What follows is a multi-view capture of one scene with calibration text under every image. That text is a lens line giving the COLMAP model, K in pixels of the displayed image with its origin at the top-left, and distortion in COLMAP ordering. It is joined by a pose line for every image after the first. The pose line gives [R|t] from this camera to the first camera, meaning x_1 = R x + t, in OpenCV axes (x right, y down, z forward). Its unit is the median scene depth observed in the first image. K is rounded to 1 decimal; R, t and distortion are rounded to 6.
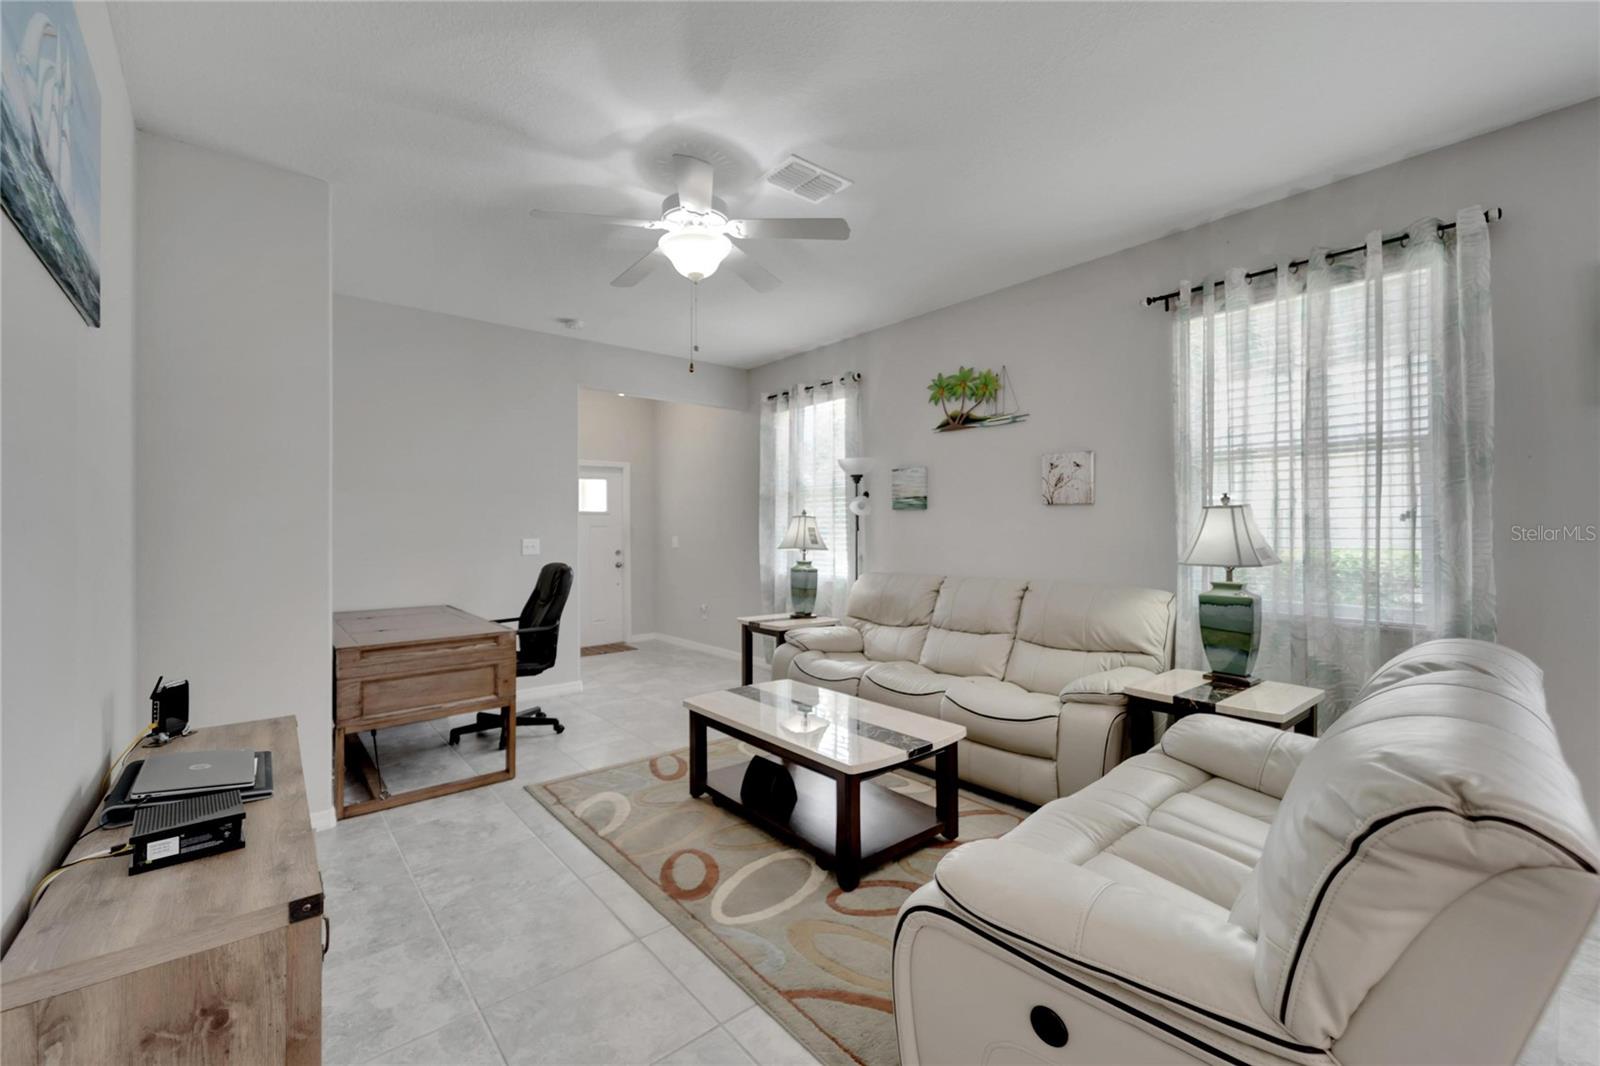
lens RADIAL K [[665.5, 0, 786.9], [0, 665.5, 518.1], [0, 0, 1]] dist [0.000774, -0.001268]
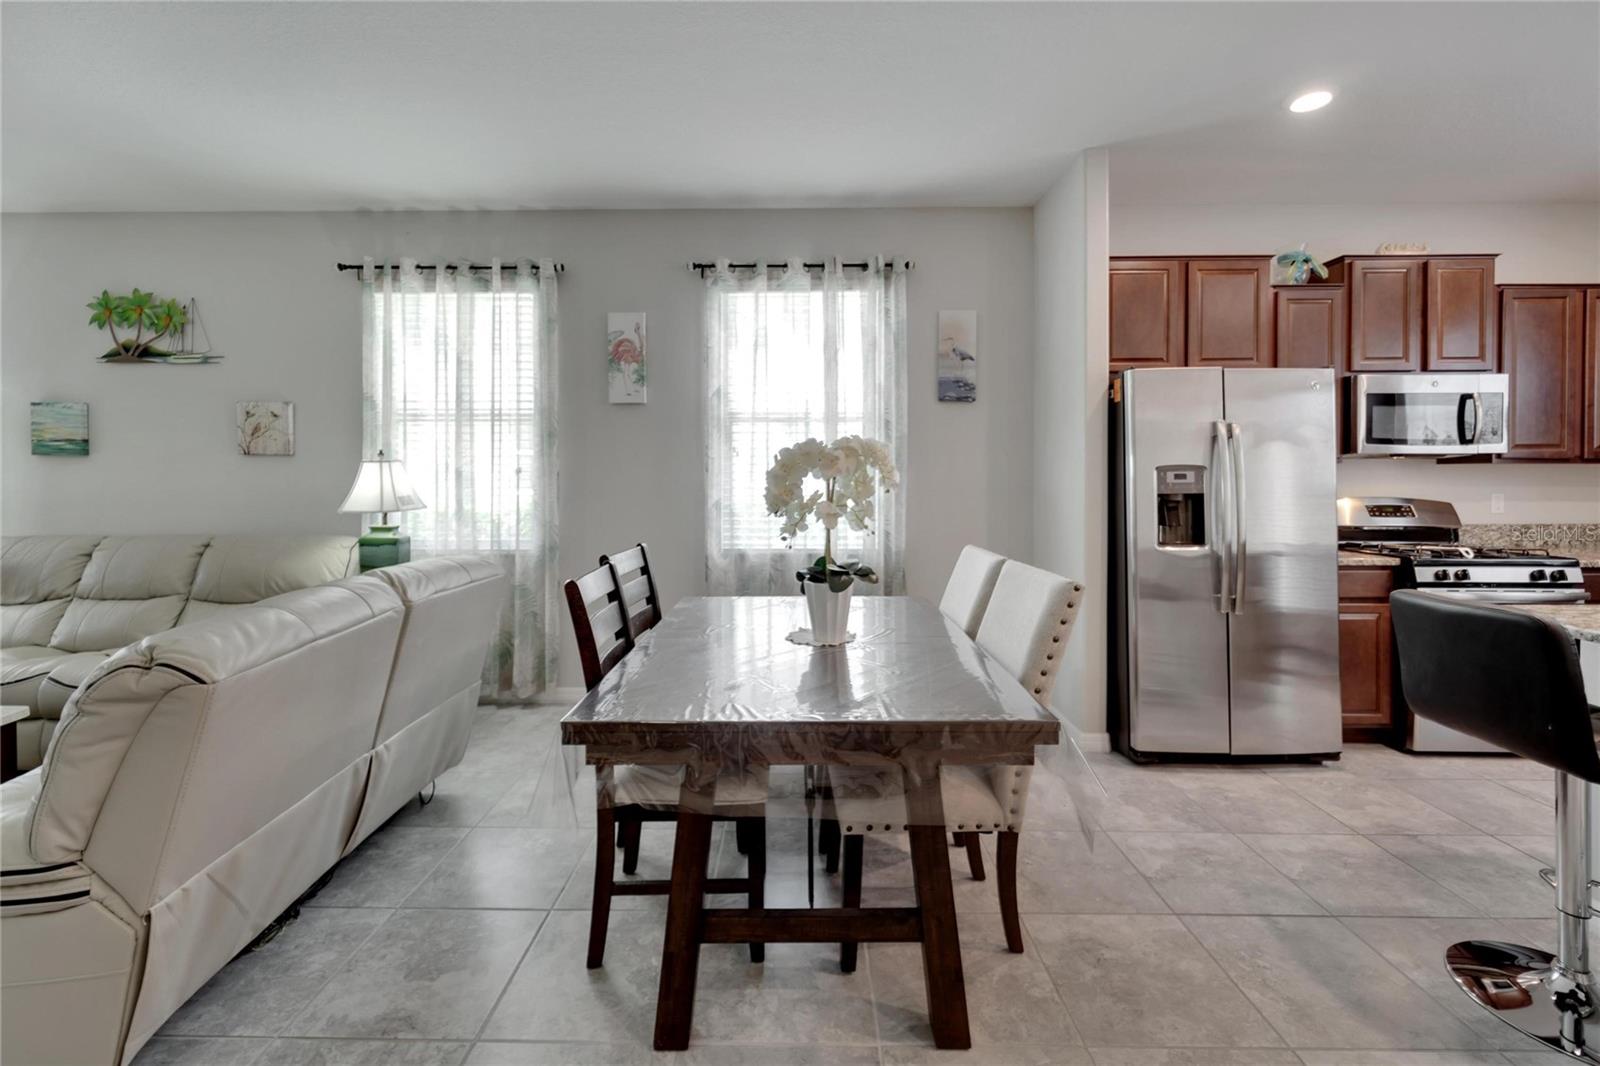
lens RADIAL K [[665.5, 0, 806.4], [0, 665.5, 486.9], [0, 0, 1]] dist [0.000774, -0.001268]
pose [[0.634249, -0.004593, 0.773115, 0.190491], [-0.014113, 0.999747, 0.017517, -0.002448], [-0.773000, -0.022021, 0.634024, -0.263836]]
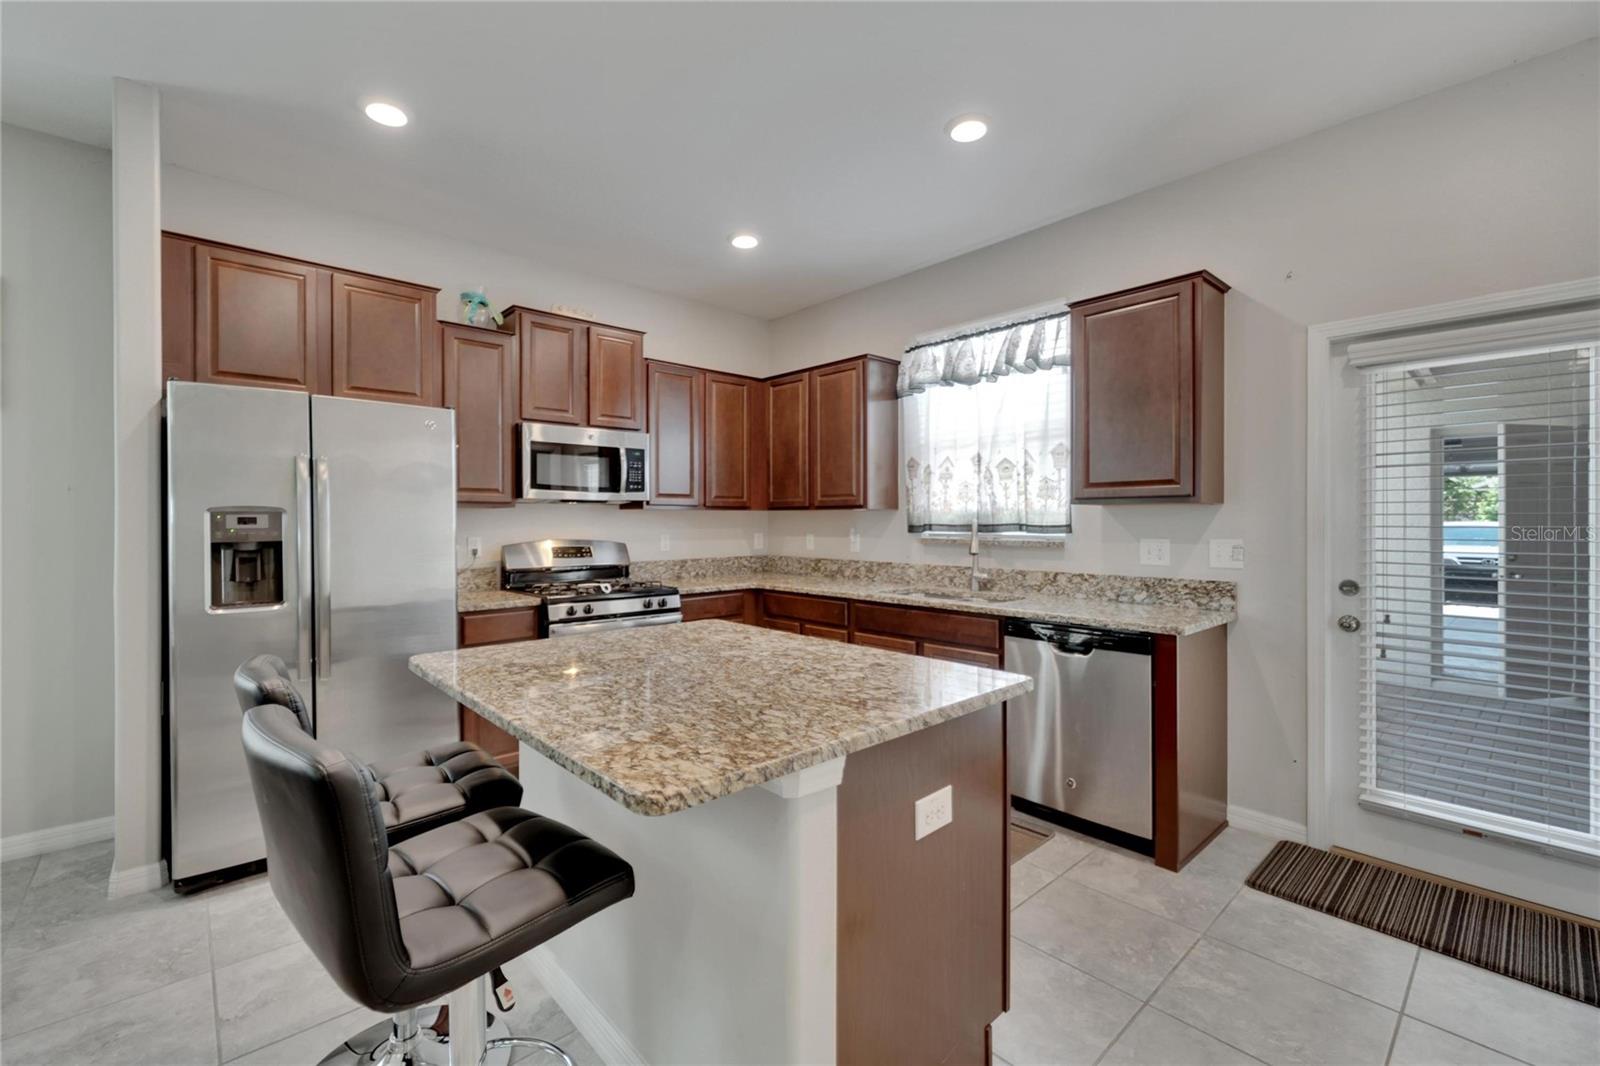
lens RADIAL K [[665.5, 0, 793.8], [0, 665.5, 523.2], [0, 0, 1]] dist [0.000774, -0.001268]
pose [[-0.064626, 0.004363, 0.997900, 0.428548], [-0.010185, 0.999935, -0.005032, -0.007031], [-0.997858, -0.010489, -0.064578, -0.616242]]
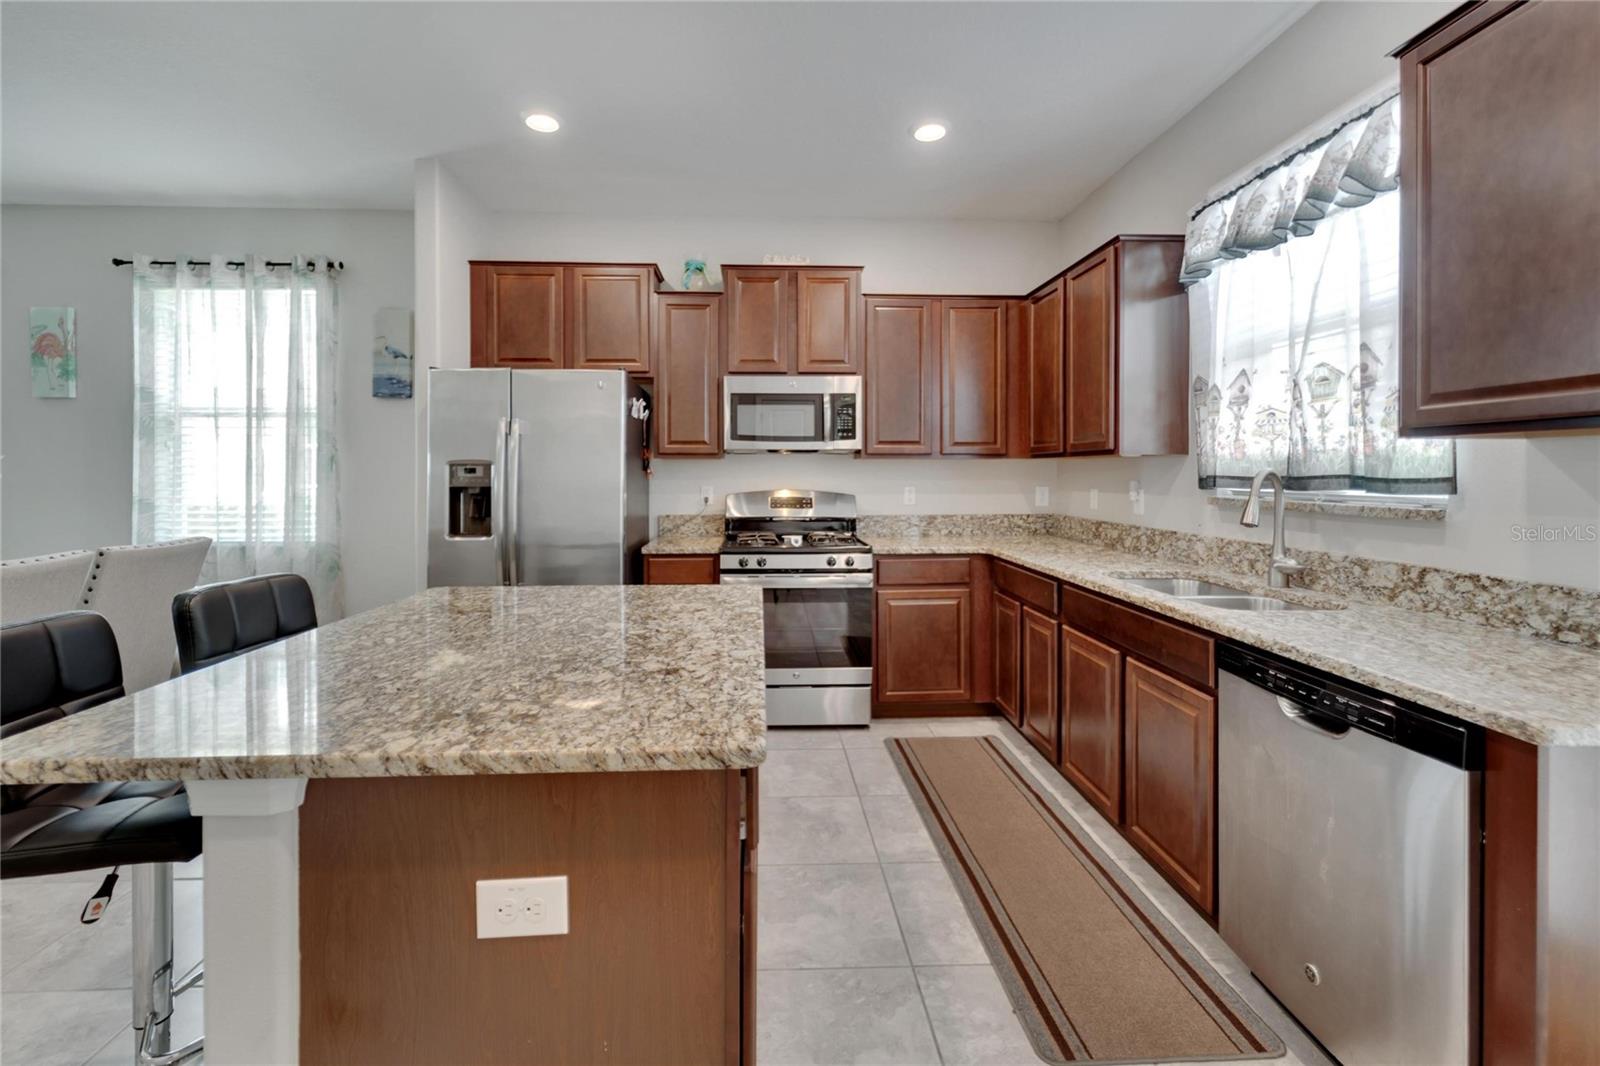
lens RADIAL K [[665.5, 0, 791.1], [0, 665.5, 478.2], [0, 0, 1]] dist [0.000774, -0.001268]
pose [[0.582511, 0.001523, 0.812821, 0.669381], [-0.014387, 0.999861, 0.008437, -0.010779], [-0.812696, -0.016609, 0.582452, -0.964969]]
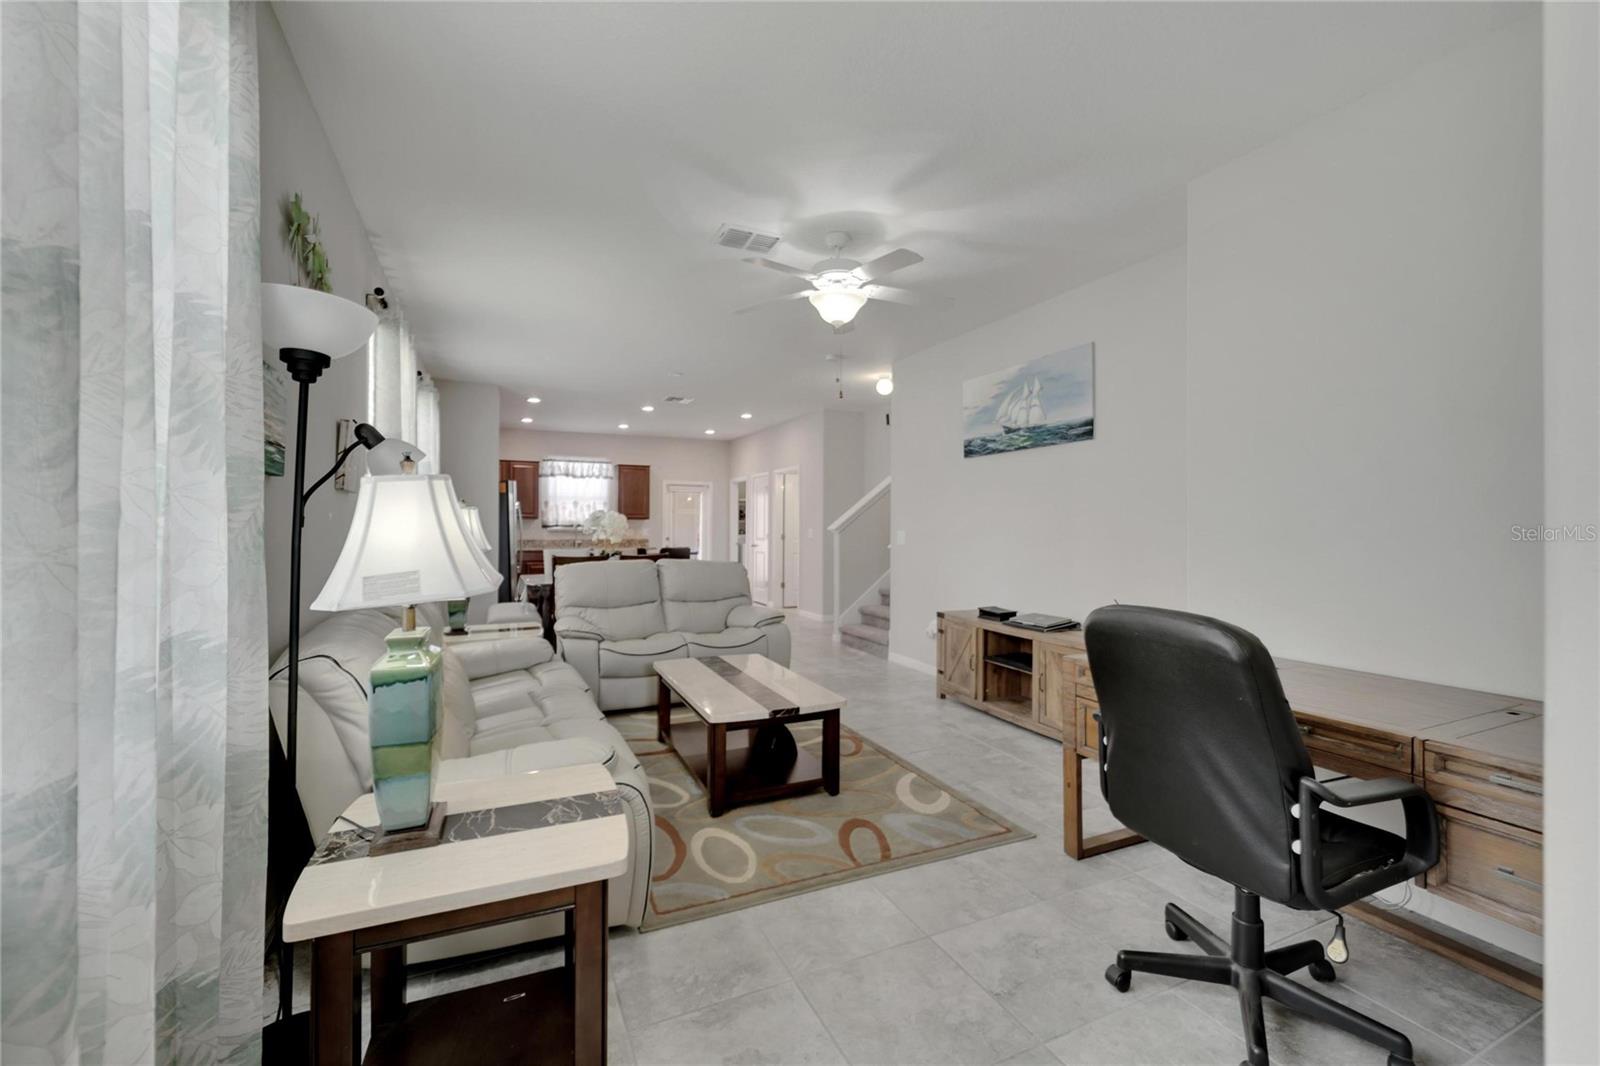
lens RADIAL K [[665.5, 0, 761.1], [0, 665.5, 513.7], [0, 0, 1]] dist [0.000774, -0.001268]
pose [[-0.957214, 0.005023, 0.289338, -0.290048], [-0.004392, 0.999482, -0.031882, 0.030009], [-0.289348, -0.031789, -0.956696, 1.802625]]
